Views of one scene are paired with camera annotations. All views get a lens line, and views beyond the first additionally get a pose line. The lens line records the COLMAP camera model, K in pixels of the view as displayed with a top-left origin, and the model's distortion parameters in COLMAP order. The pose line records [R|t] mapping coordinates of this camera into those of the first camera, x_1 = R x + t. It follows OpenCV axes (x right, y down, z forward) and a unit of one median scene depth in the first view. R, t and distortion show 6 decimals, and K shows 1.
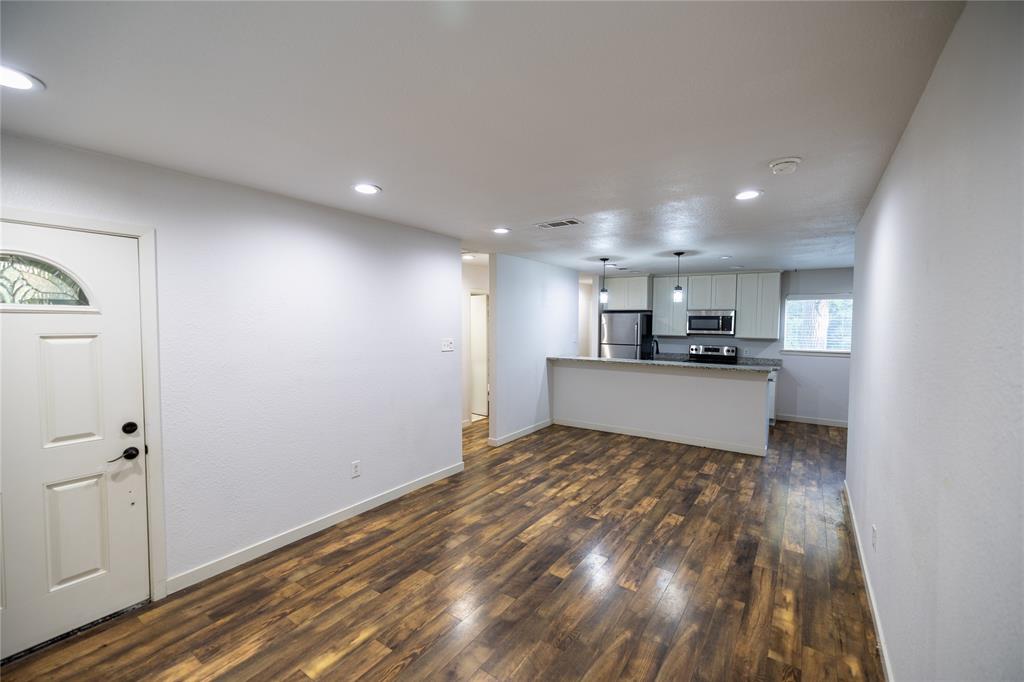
lens RADIAL K [[432.7, 0, 507.6], [0, 432.7, 339.5], [0, 0, 1]] dist [0.003389, 0.000139]
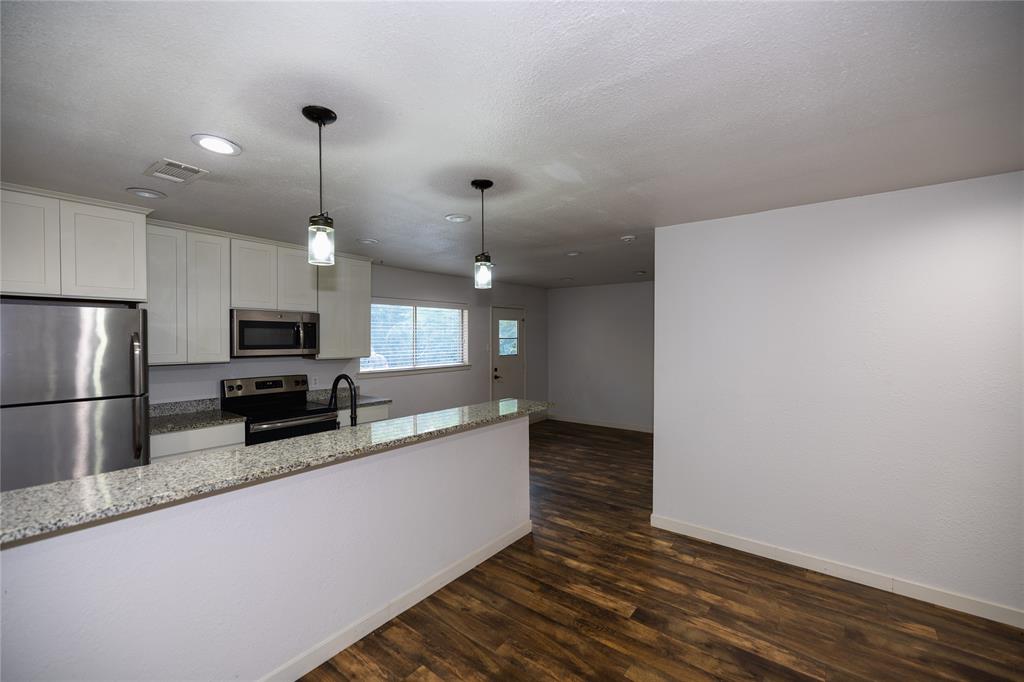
lens RADIAL K [[432.7, 0, 507.6], [0, 432.7, 339.5], [0, 0, 1]] dist [0.003389, 0.000139]
pose [[0.062300, -0.011940, 0.997986, -0.094845], [0.044214, 0.998980, 0.009192, -0.044912], [-0.997078, 0.043552, 0.062765, 1.232861]]
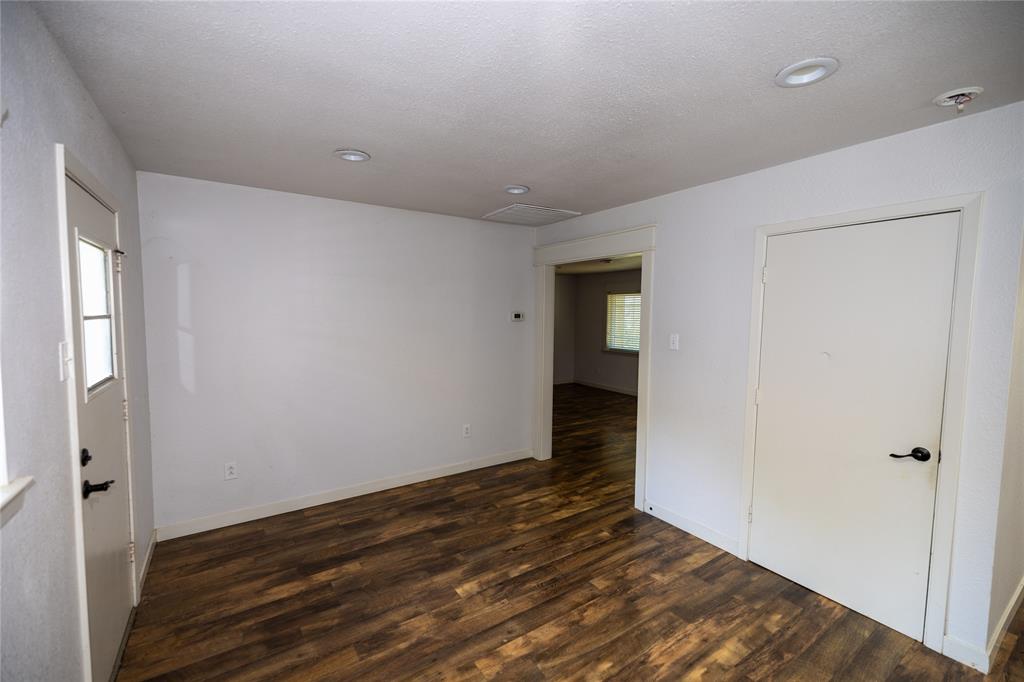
lens RADIAL K [[432.7, 0, 507.6], [0, 432.7, 339.5], [0, 0, 1]] dist [0.003389, 0.000139]
pose [[-0.930555, -0.036629, 0.364315, 1.108760], [0.001988, 0.994464, 0.105064, -0.055881], [-0.366146, 0.098492, -0.925330, 1.598761]]
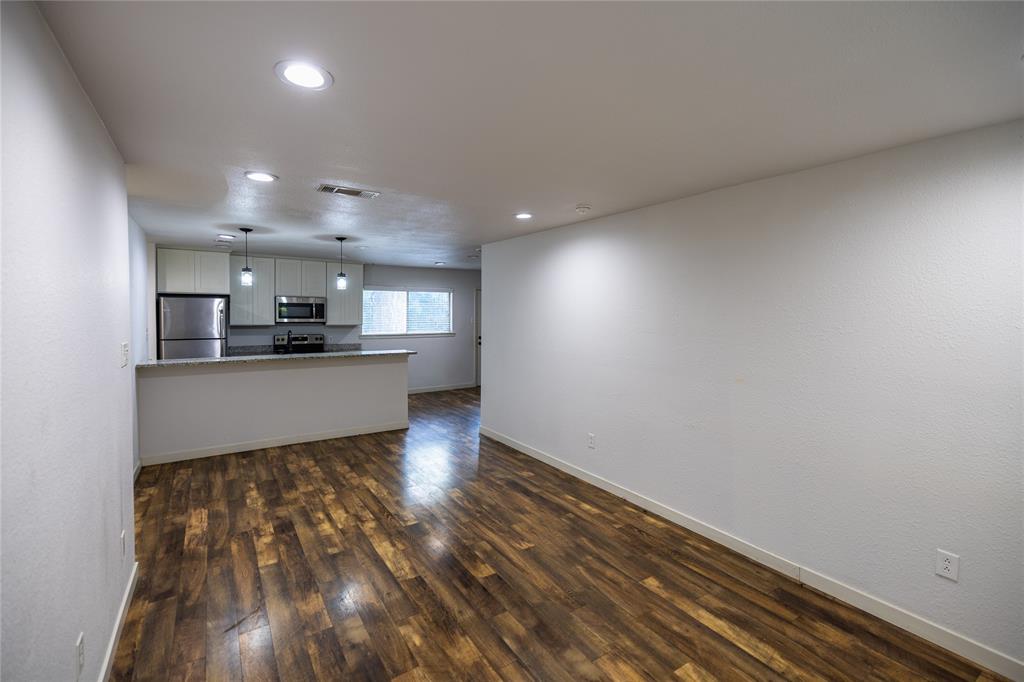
lens RADIAL K [[456.8, 0, 512.1], [0, 456.8, 314.8], [0, 0, 1]] dist [0.001358, 0.000019]
pose [[0.368799, -0.010966, 0.929445, -0.531329], [0.034329, 0.999409, -0.001830, -0.020589], [-0.928875, 0.032582, 0.368957, 0.365933]]
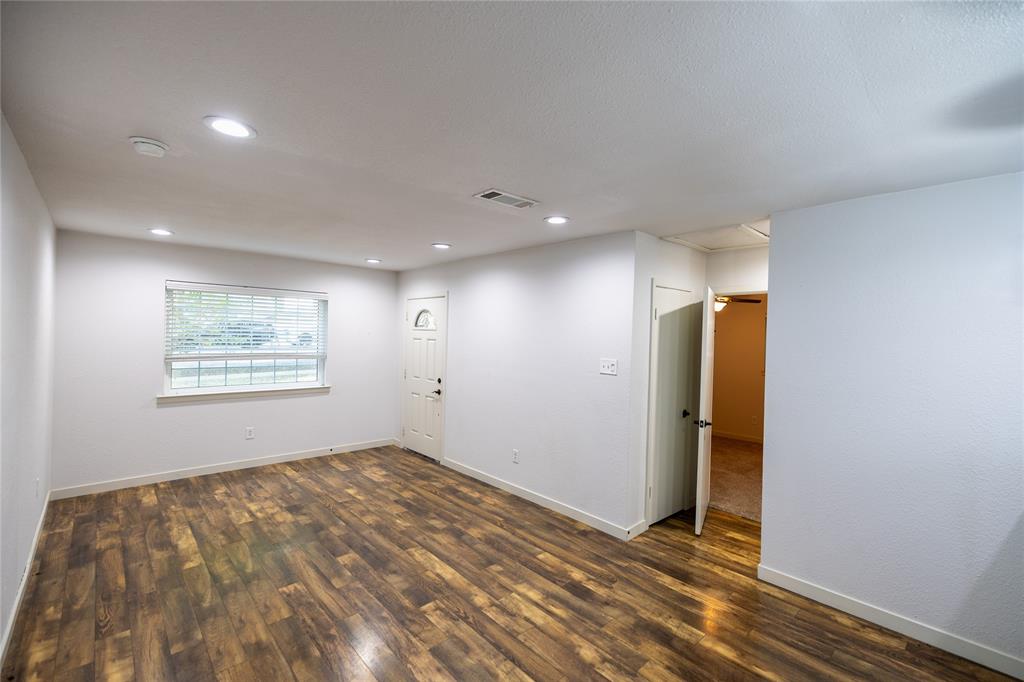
lens RADIAL K [[447.6, 0, 525.7], [0, 447.6, 336.1], [0, 0, 1]] dist [0.001032, 0.000045]
pose [[-0.200788, -0.007141, -0.979609, 0.766659], [-0.067608, 0.997690, 0.006585, -0.042545], [0.977299, 0.067551, -0.200807, 1.091778]]
